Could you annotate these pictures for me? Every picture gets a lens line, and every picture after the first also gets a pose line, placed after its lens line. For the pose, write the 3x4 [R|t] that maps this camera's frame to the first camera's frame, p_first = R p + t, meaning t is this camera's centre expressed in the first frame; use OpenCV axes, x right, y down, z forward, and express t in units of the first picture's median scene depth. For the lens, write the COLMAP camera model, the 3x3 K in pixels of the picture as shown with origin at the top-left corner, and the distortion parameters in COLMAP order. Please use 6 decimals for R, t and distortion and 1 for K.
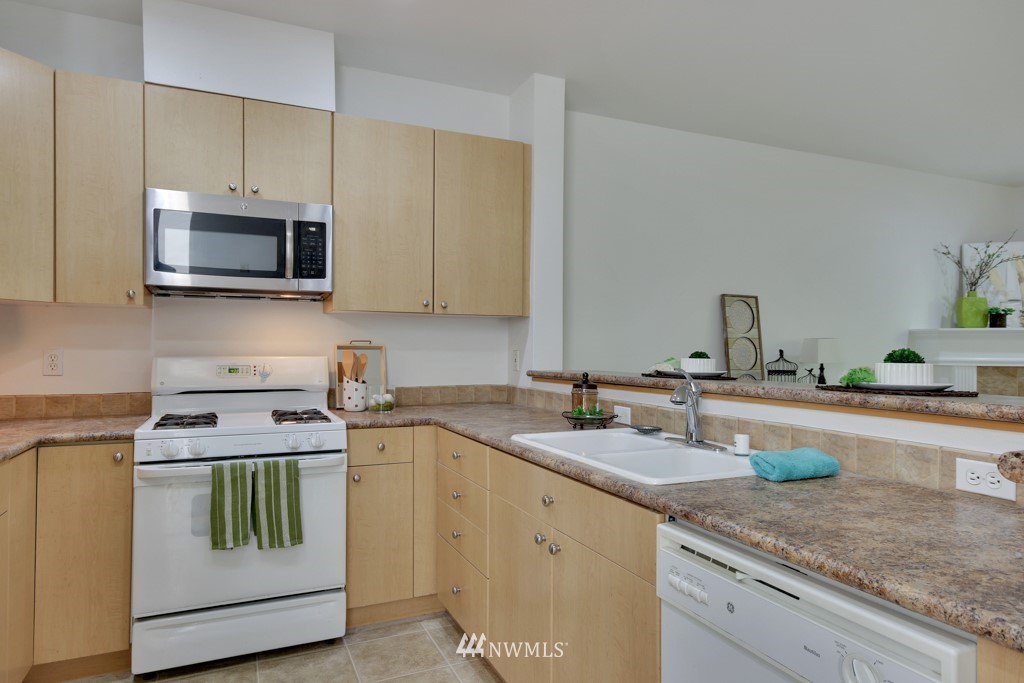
lens RADIAL K [[635.0, 0, 512.0], [0, 635.0, 341.5], [0, 0, 1]] dist [0.026935, -0.001137]
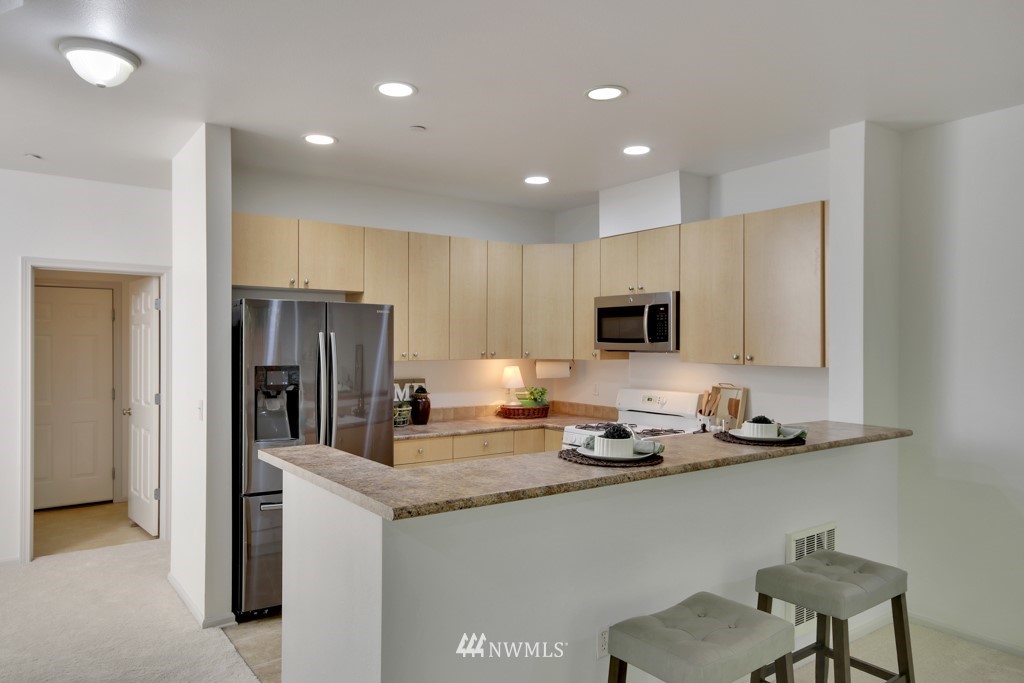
lens RADIAL K [[670.9, 0, 512.0], [0, 670.9, 341.5], [0, 0, 1]] dist [-0.005635, -0.001325]
pose [[0.206775, -0.009176, -0.978346, 0.761377], [0.001913, 0.999958, -0.008975, -0.057178], [0.978387, -0.000016, 0.206784, 0.219099]]
